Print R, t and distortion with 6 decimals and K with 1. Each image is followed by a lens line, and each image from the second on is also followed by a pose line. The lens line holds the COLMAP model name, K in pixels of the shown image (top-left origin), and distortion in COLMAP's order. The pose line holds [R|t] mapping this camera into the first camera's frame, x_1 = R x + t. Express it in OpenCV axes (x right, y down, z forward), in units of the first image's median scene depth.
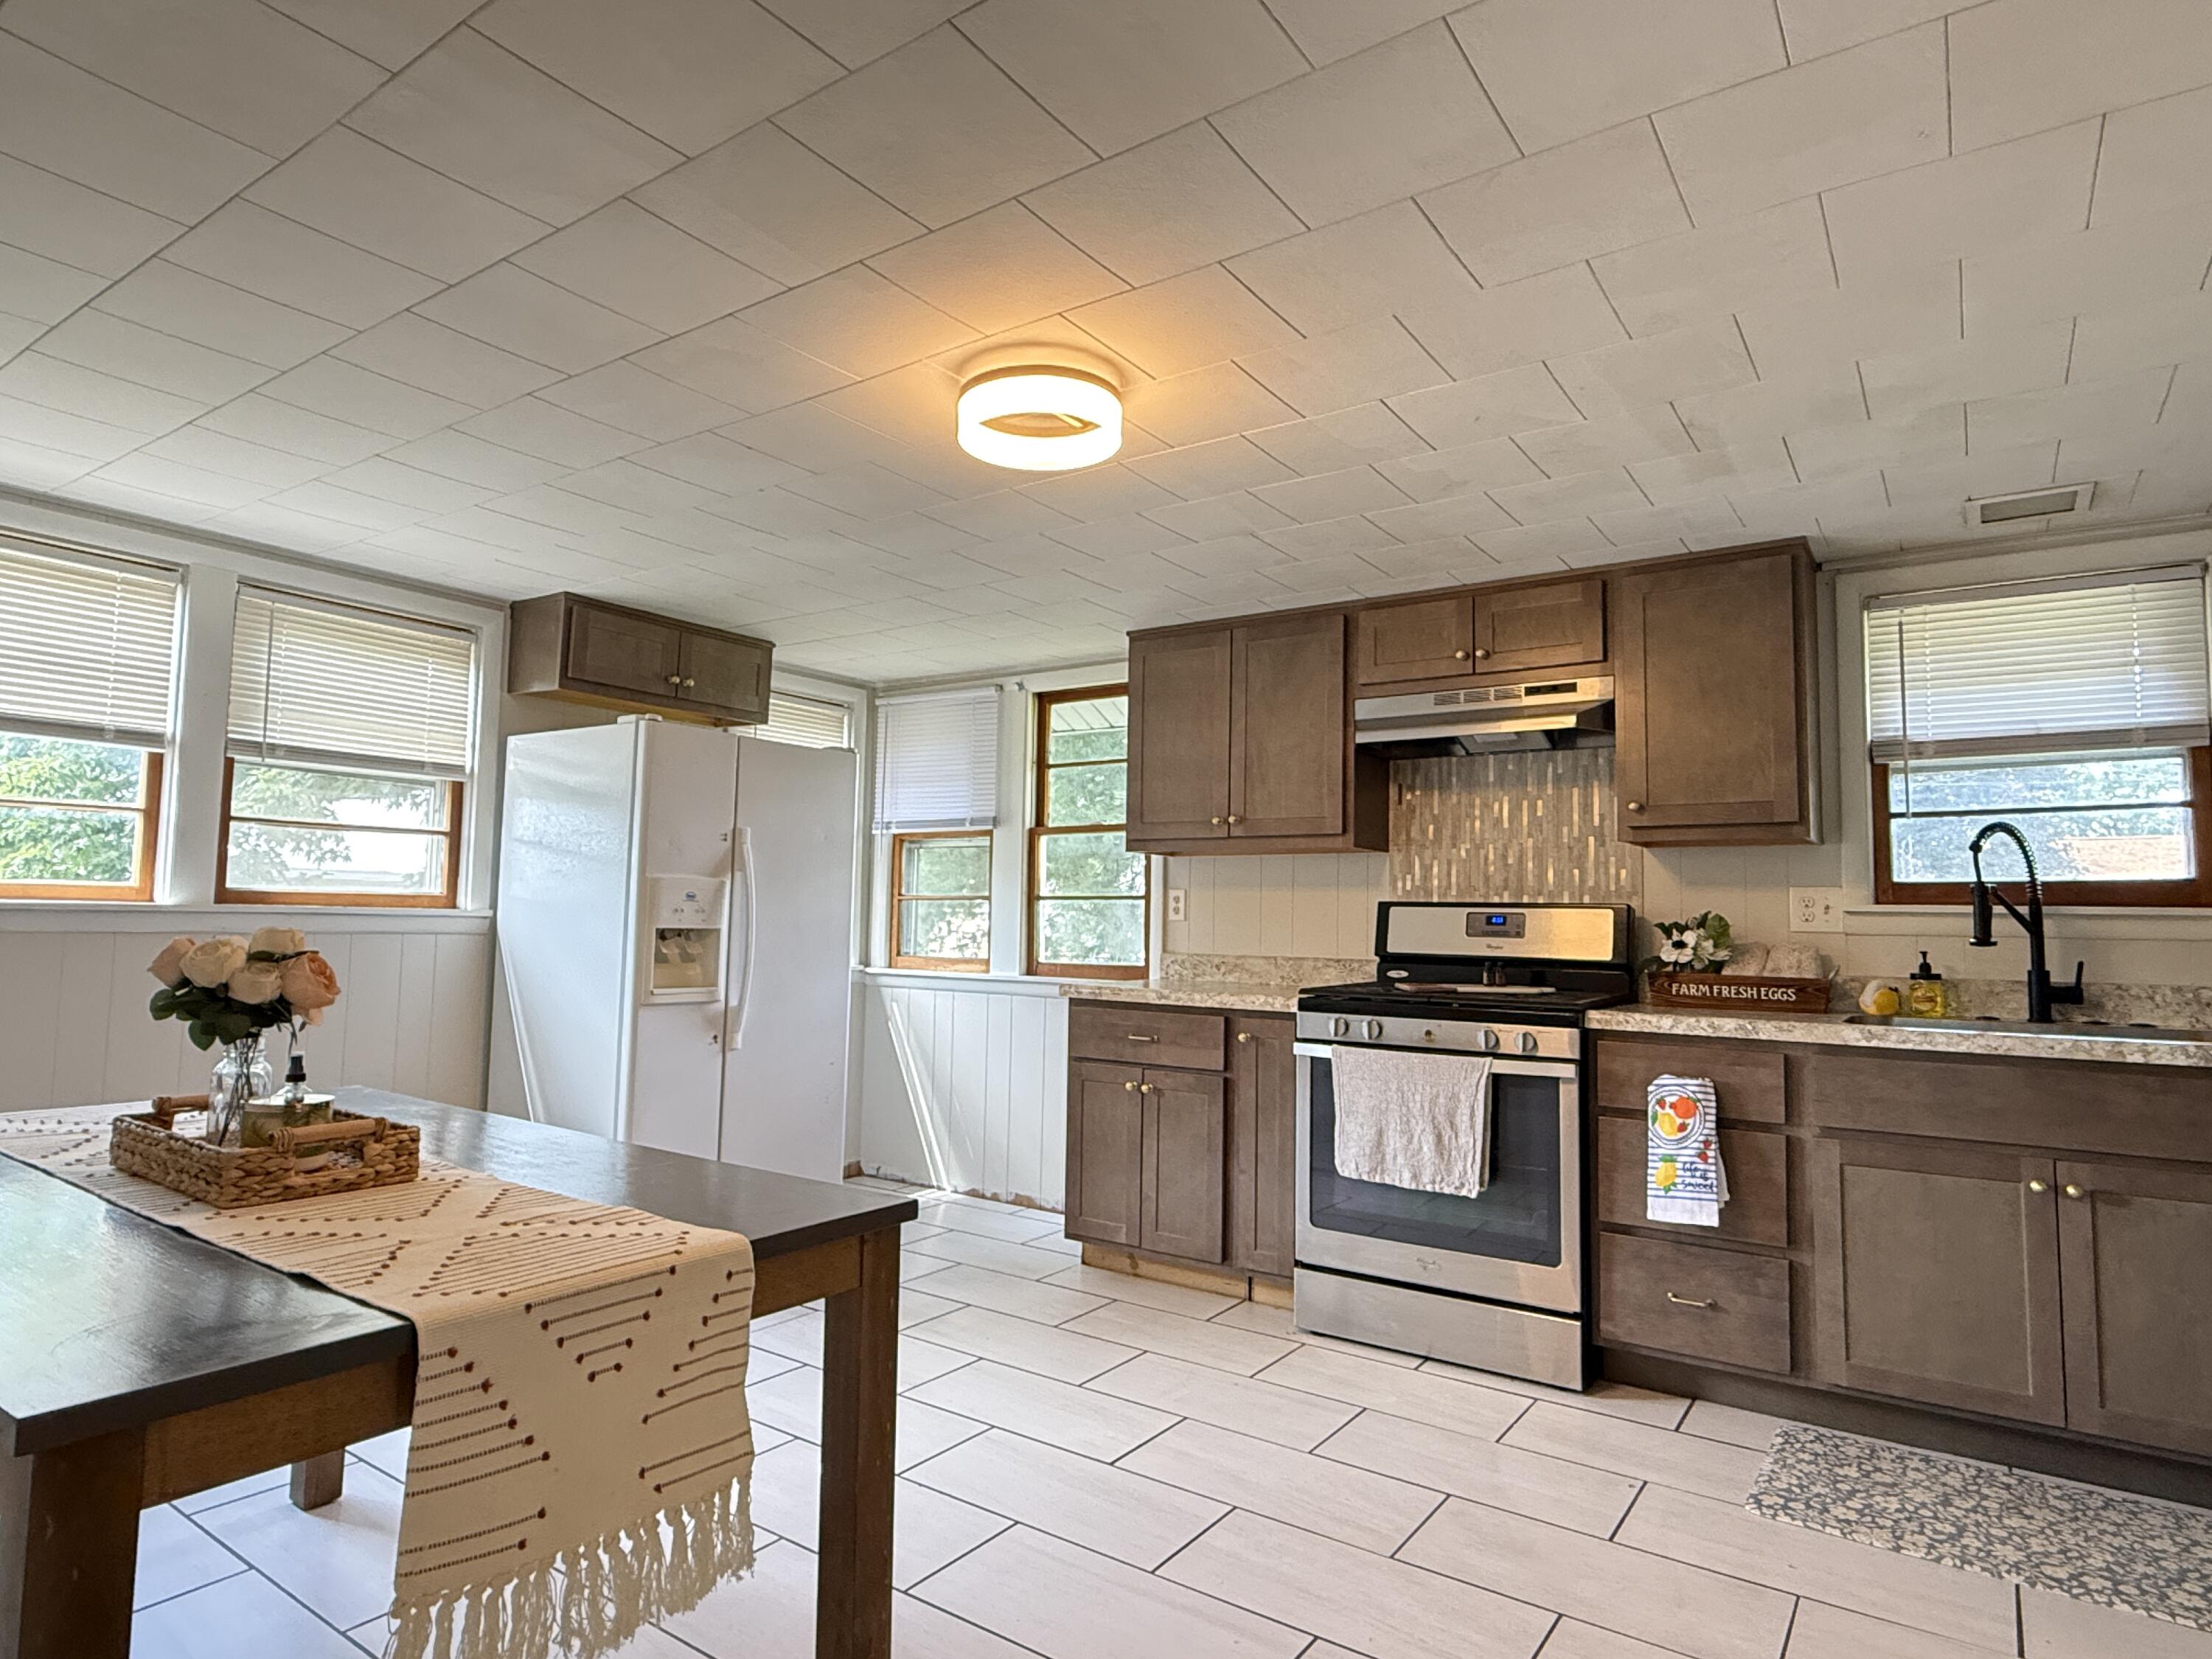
lens RADIAL K [[1246.9, 0, 1107.7], [0, 1246.9, 826.4], [0, 0, 1]] dist [-0.002230, 0.003351]
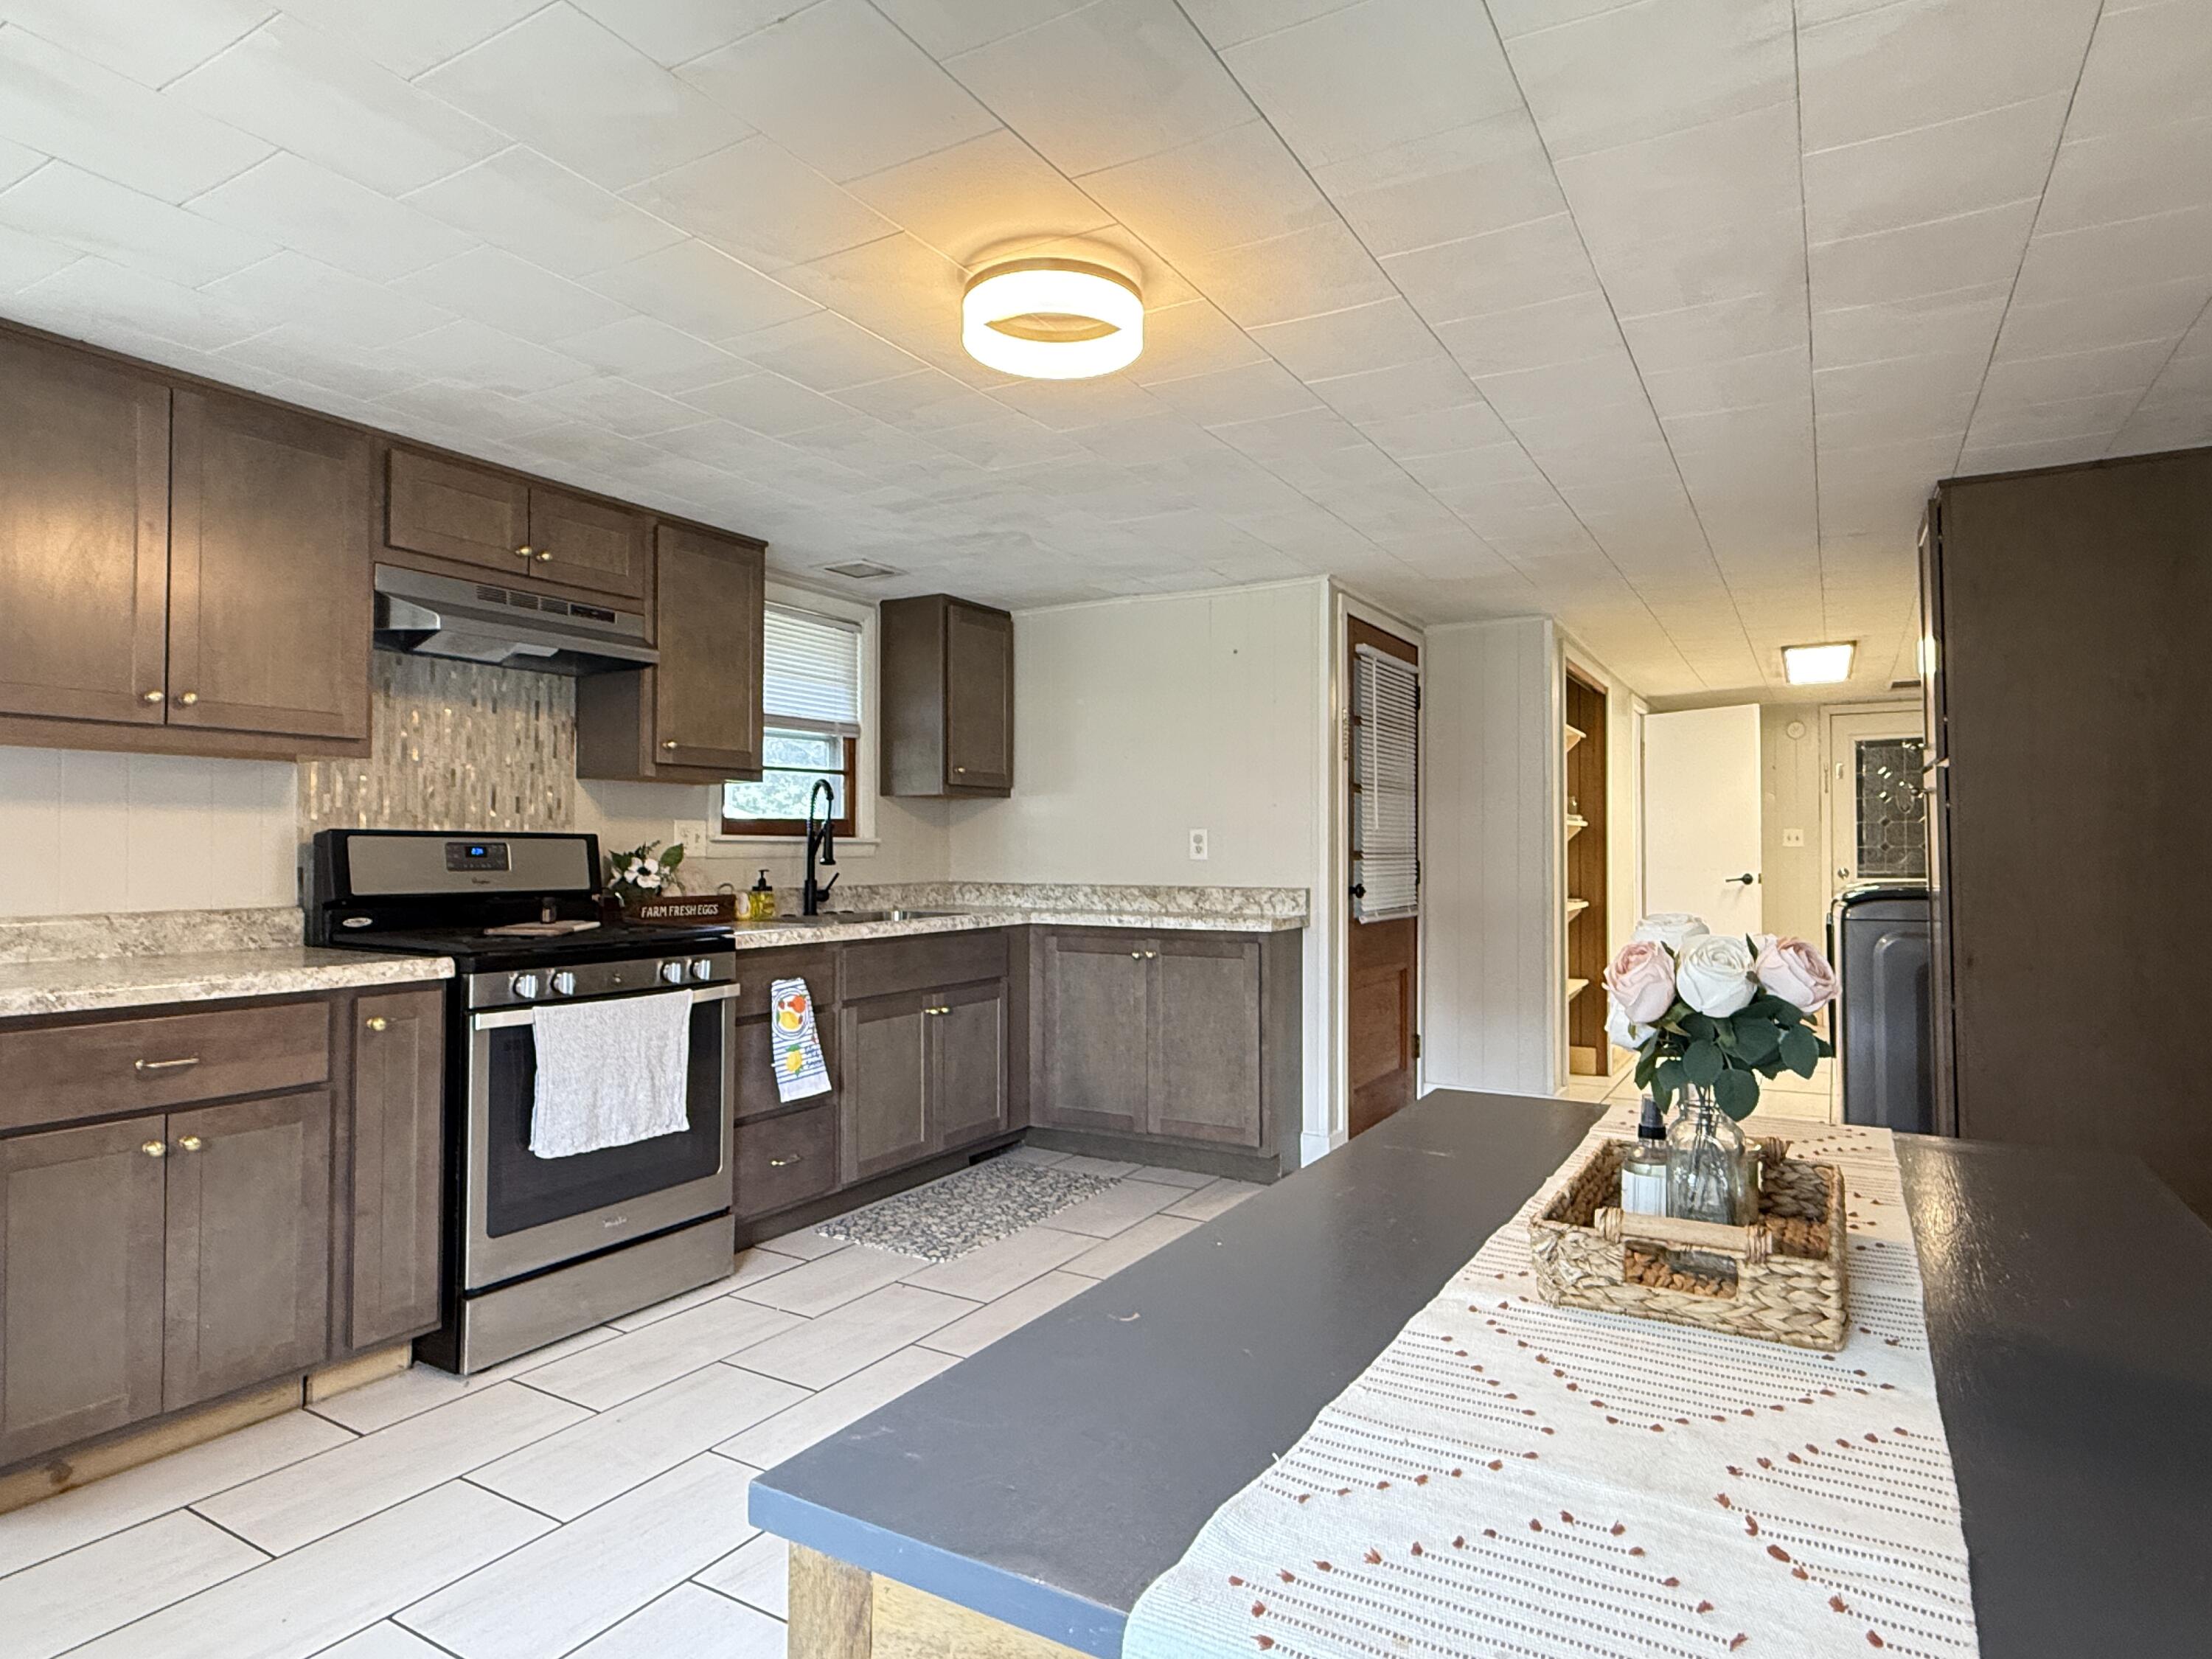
lens RADIAL K [[1246.9, 0, 1097.2], [0, 1246.9, 822.5], [0, 0, 1]] dist [-0.002230, 0.003351]
pose [[-0.075356, 0.003730, 0.997150, -0.707573], [-0.079221, 0.996810, -0.009716, 0.033392], [-0.994005, -0.079727, -0.074820, 0.739342]]
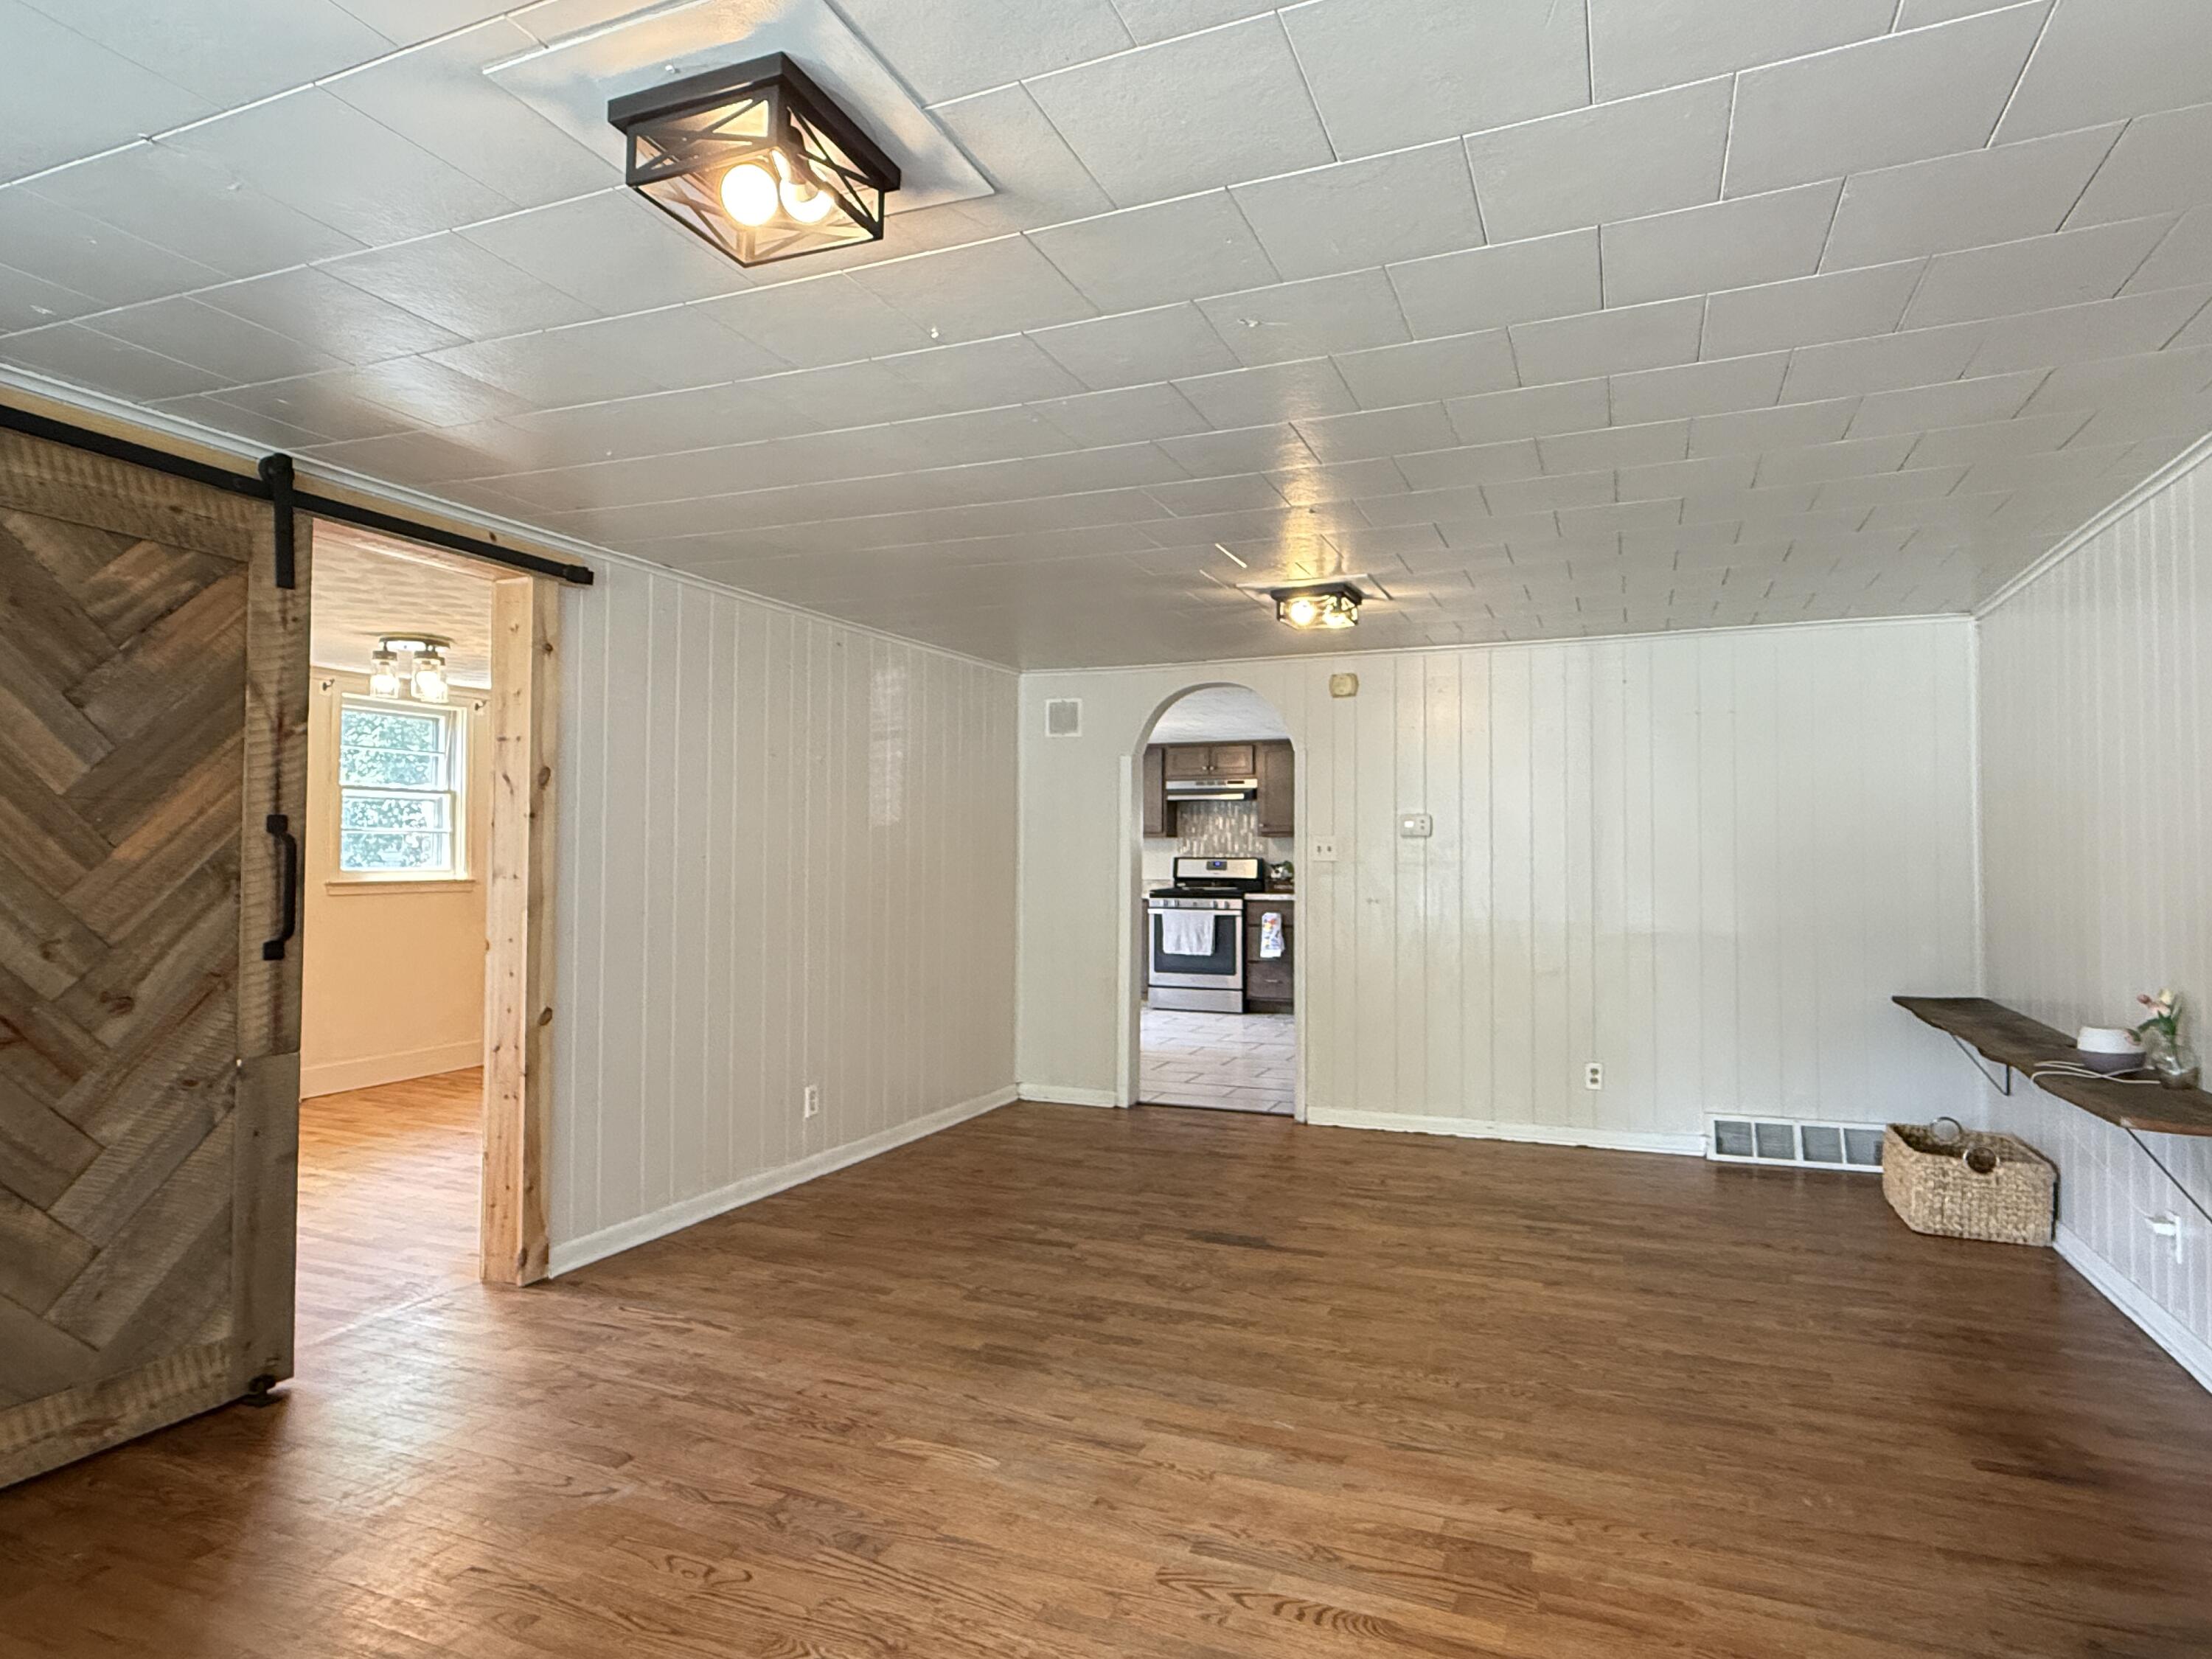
lens RADIAL K [[1246.9, 0, 1112.2], [0, 1246.9, 828.3], [0, 0, 1]] dist [-0.002230, 0.003351]
pose [[0.976837, -0.010603, 0.213721, -0.573838], [-0.001030, 0.998527, 0.054247, -0.174700], [-0.213981, -0.053211, 0.975387, -1.864789]]
